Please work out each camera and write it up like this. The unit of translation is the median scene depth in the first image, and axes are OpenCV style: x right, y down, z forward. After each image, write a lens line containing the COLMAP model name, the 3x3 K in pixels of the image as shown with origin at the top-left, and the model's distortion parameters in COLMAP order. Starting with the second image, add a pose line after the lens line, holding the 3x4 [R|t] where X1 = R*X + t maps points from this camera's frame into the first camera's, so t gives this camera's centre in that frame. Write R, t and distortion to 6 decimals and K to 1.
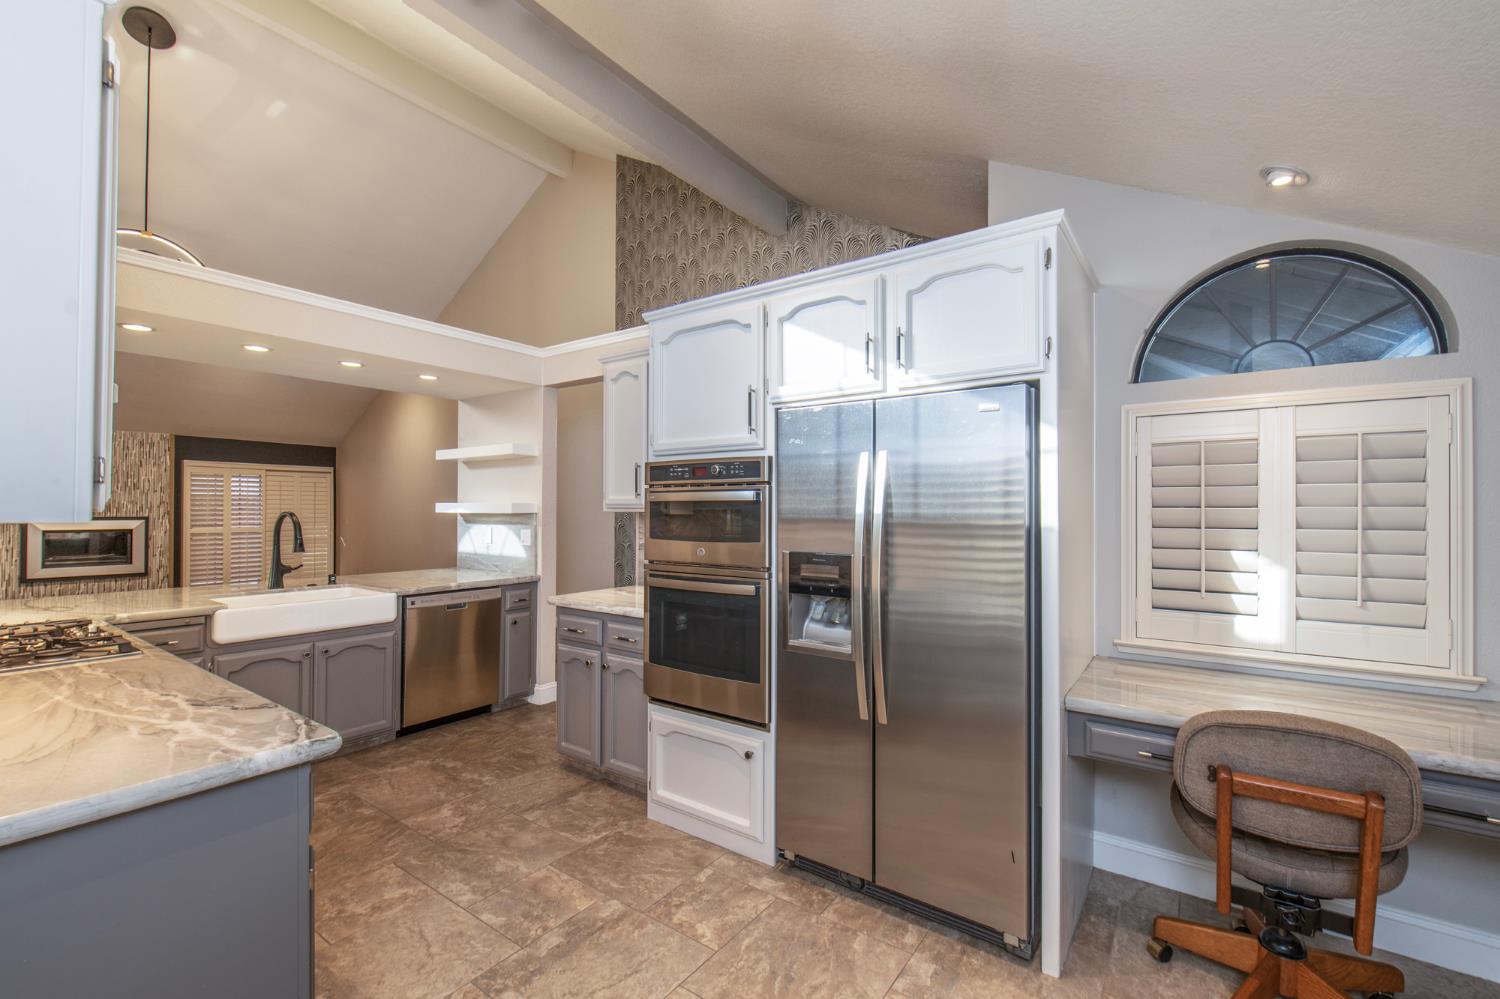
lens RADIAL K [[629.0, 0, 773.4], [0, 629.0, 504.5], [0, 0, 1]] dist [-0.002124, -0.000485]
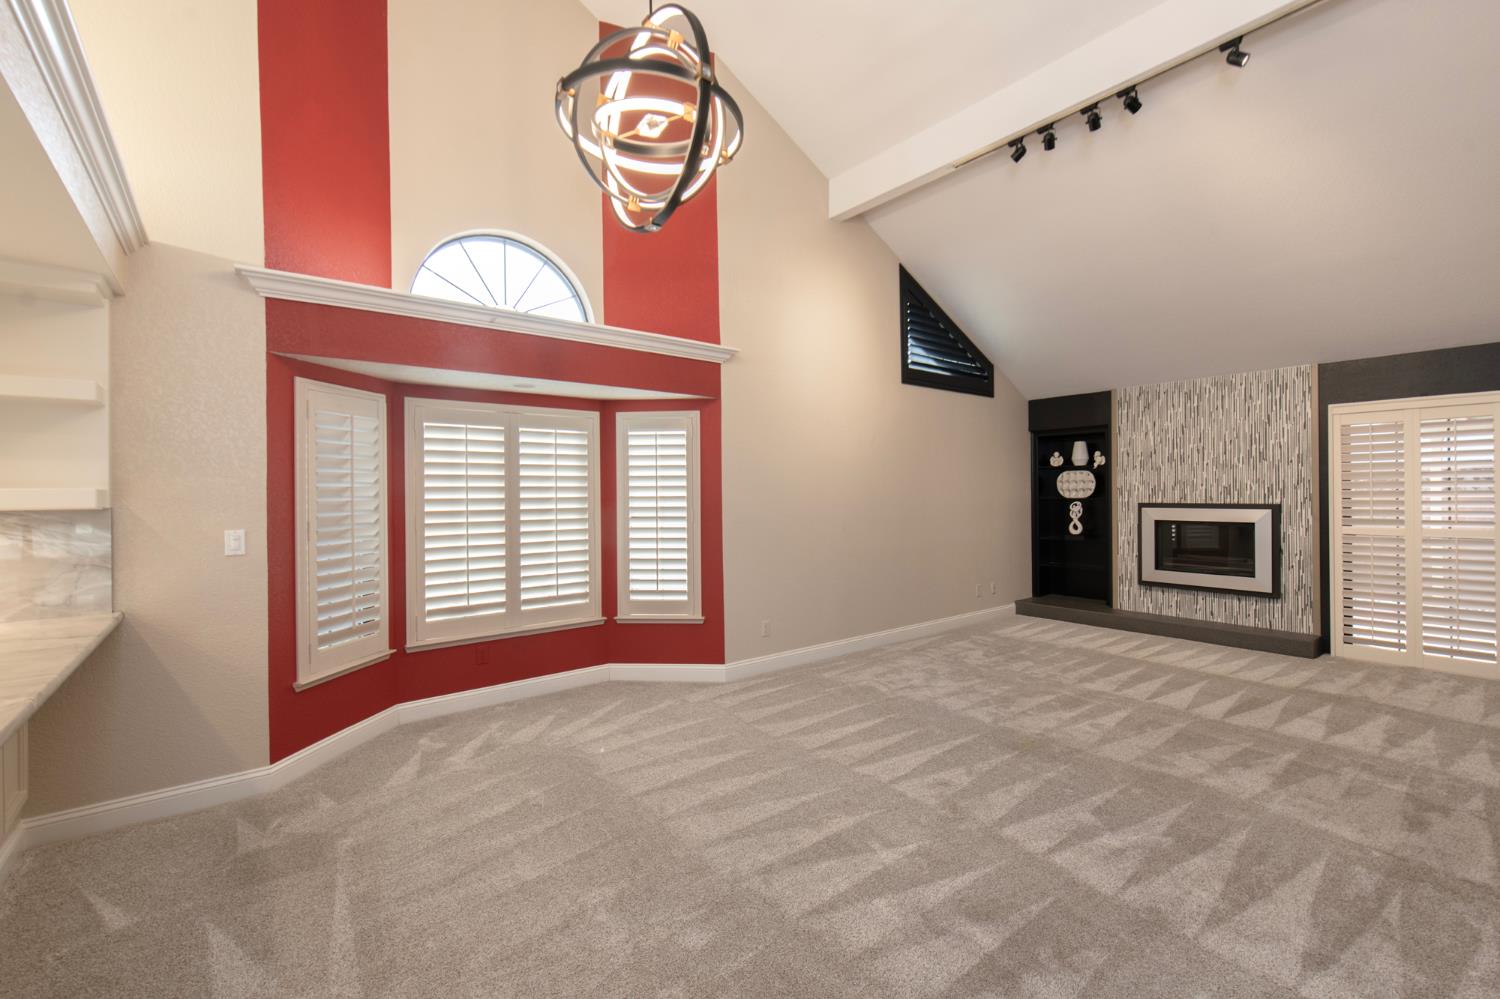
lens RADIAL K [[649.6, 0, 793.5], [0, 649.6, 493.2], [0, 0, 1]] dist [0.009732, -0.000516]
pose [[-0.256702, -0.002032, -0.966488, -0.594312], [0.017411, 0.999826, -0.006726, 0.011695], [0.966334, -0.018554, -0.256622, 1.673543]]
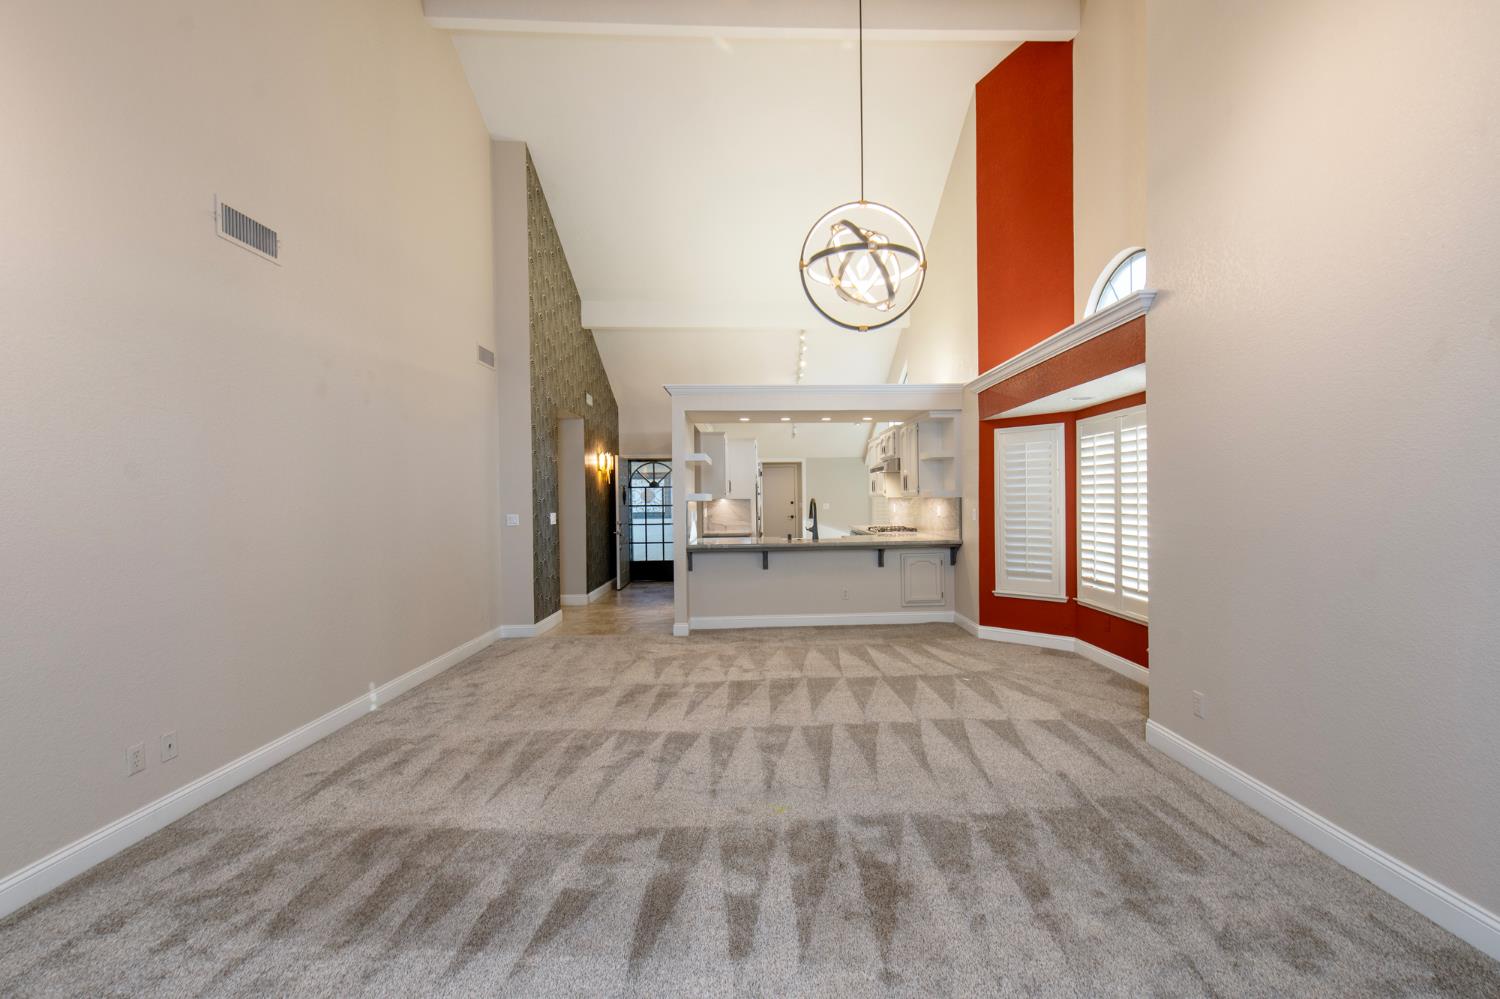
lens RADIAL K [[632.2, 0, 785.5], [0, 632.2, 505.1], [0, 0, 1]] dist [0.016436, -0.000295]
pose [[-0.607337, -0.005804, 0.794423, -2.224088], [0.002729, 0.999952, 0.009392, 0.013899], [-0.794439, 0.007872, -0.607292, 2.200530]]
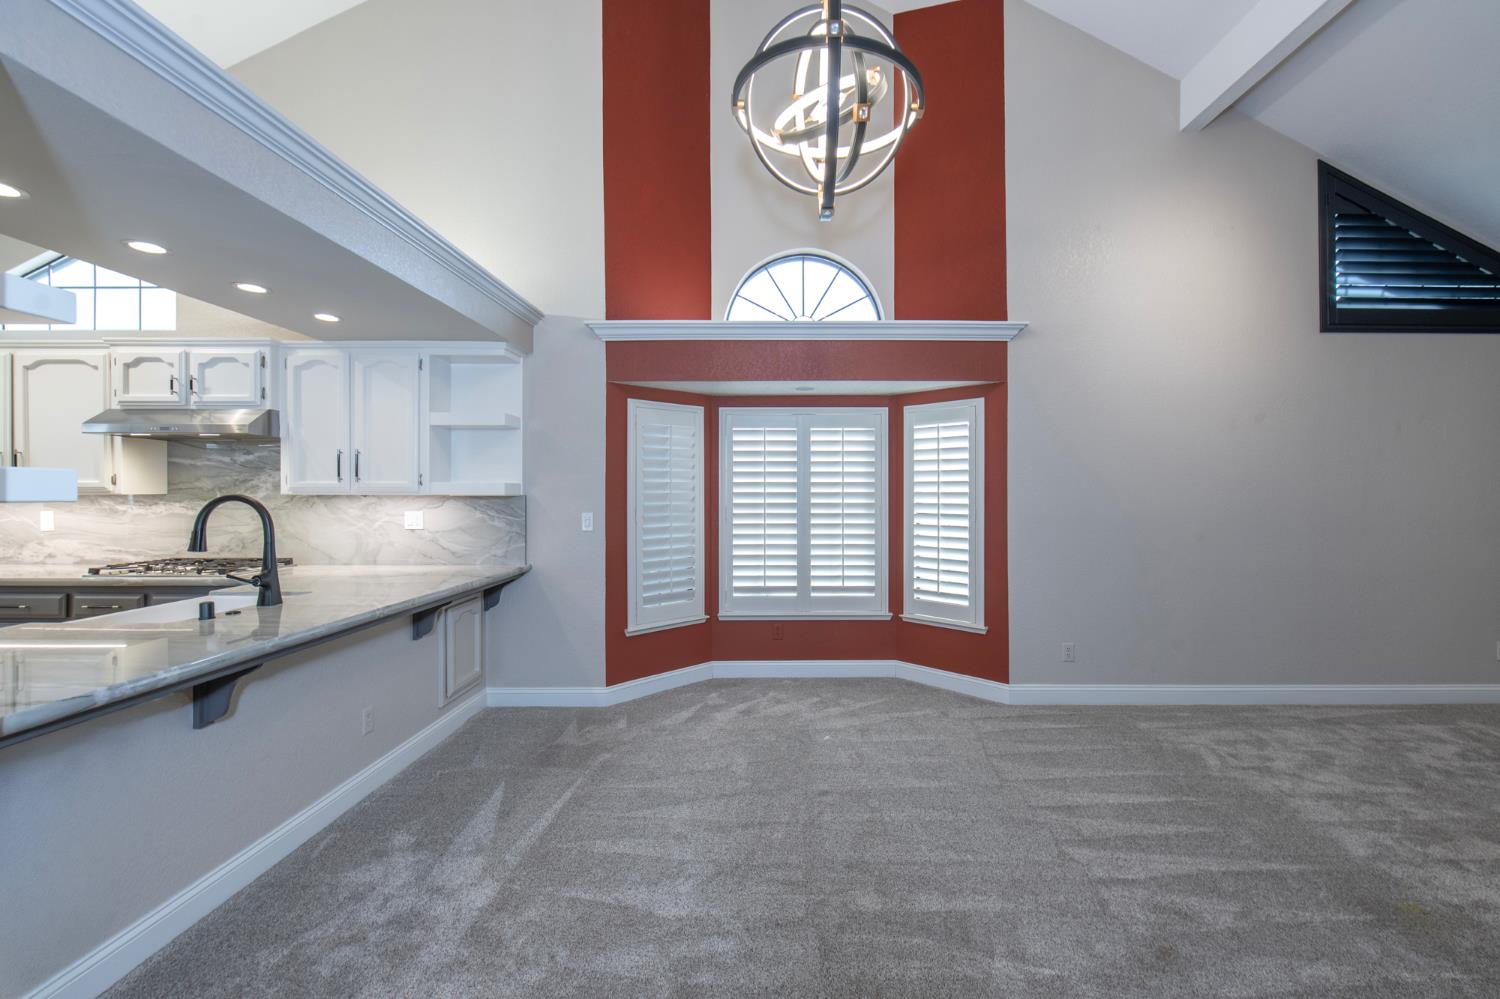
lens RADIAL K [[647.5, 0, 786.2], [0, 647.5, 495.2], [0, 0, 1]] dist [-0.000205, -0.001341]
pose [[-0.817225, -0.002915, -0.576311, -0.839101], [0.001560, 0.999972, -0.007270, 0.018591], [0.576316, -0.006840, -0.817198, 1.904145]]
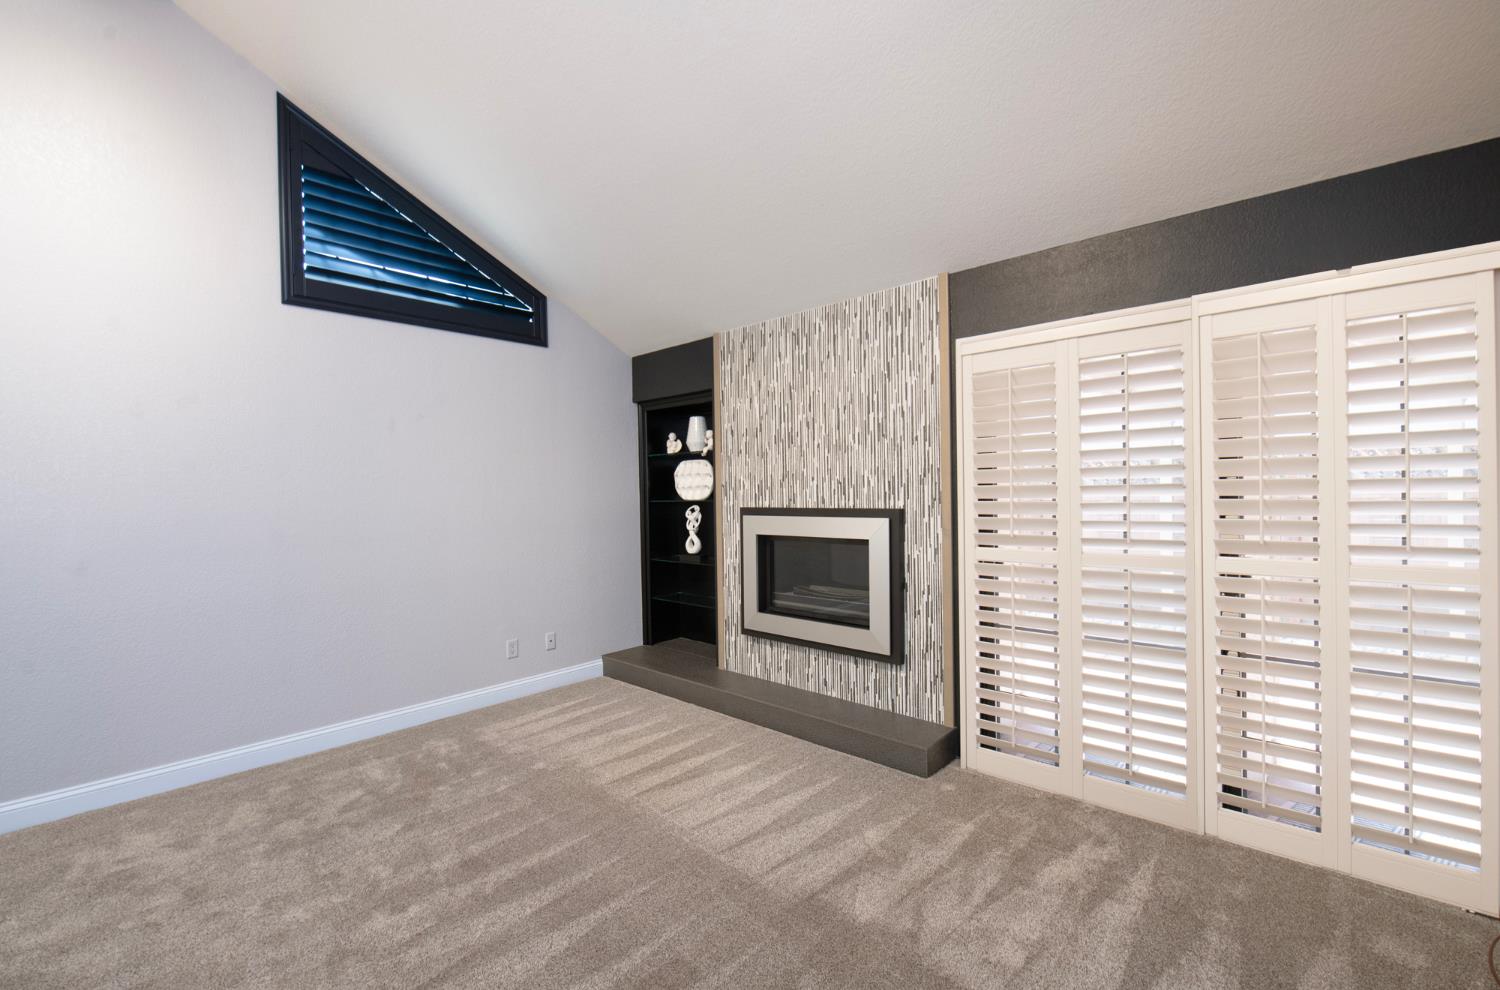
lens RADIAL K [[627.4, 0, 755.7], [0, 627.4, 498.5], [0, 0, 1]] dist [-0.009265, -0.000127]
pose [[-0.138590, 0.011930, -0.990278, -1.460624], [0.030196, 0.999513, 0.007815, 0.018696], [0.989889, -0.028819, -0.138883, 2.303883]]
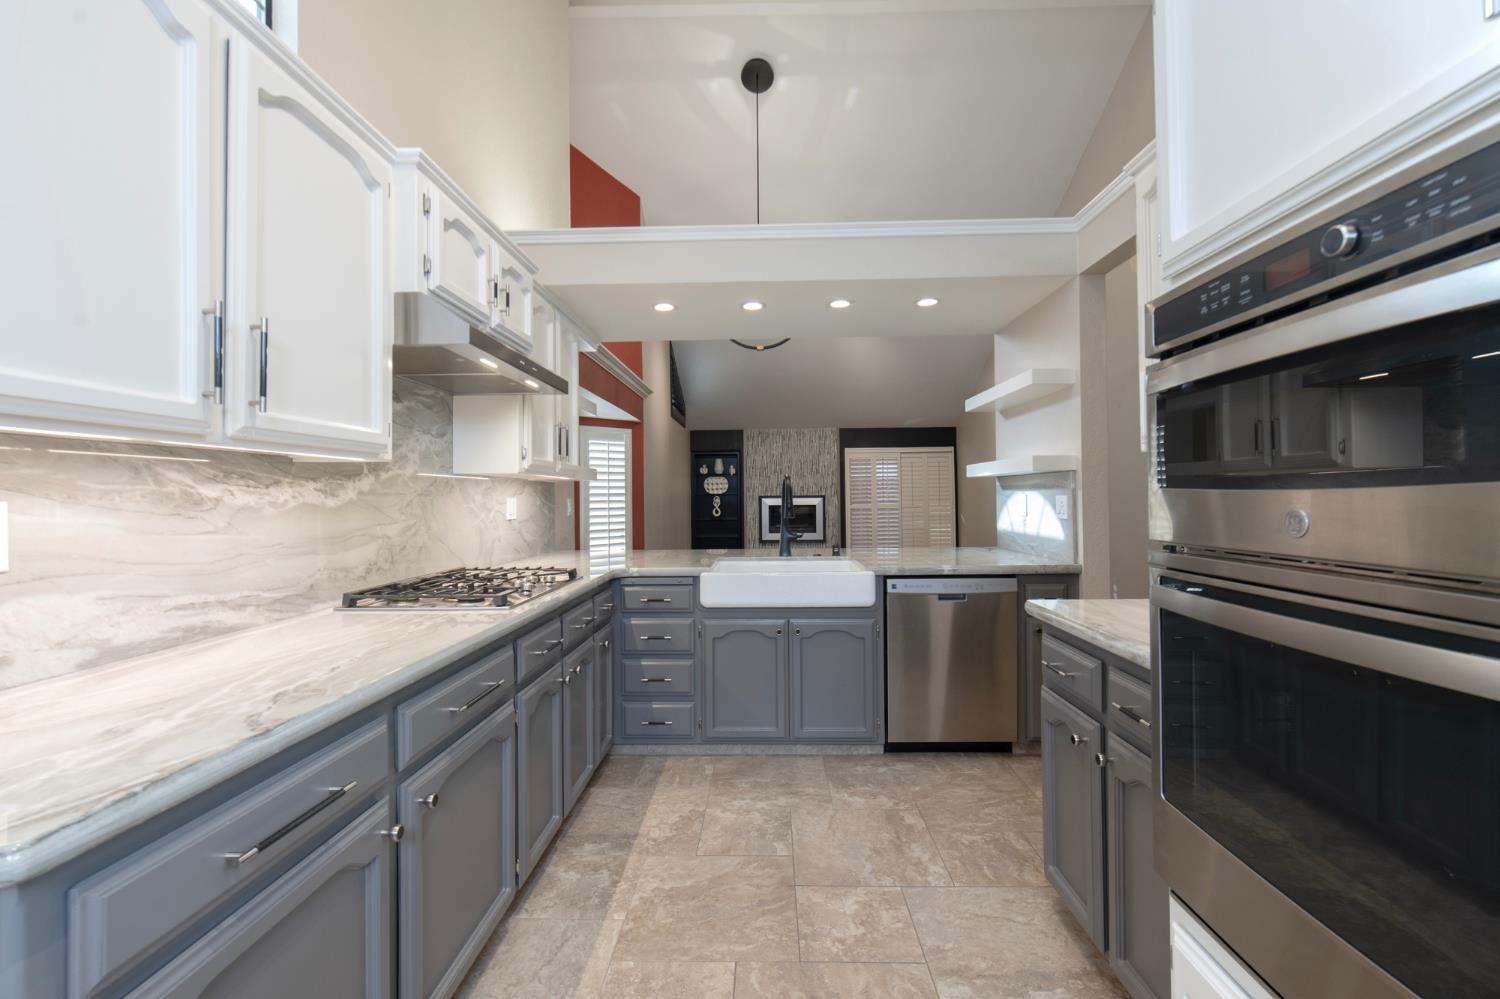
lens RADIAL K [[646.2, 0, 756.2], [0, 646.2, 489.2], [0, 0, 1]] dist [-0.000555, -0.000405]
pose [[0.550949, -0.019904, -0.834301, 0.004988], [0.021366, 0.999724, -0.009740, 0.040590], [0.834265, -0.012459, 0.551222, 0.421084]]
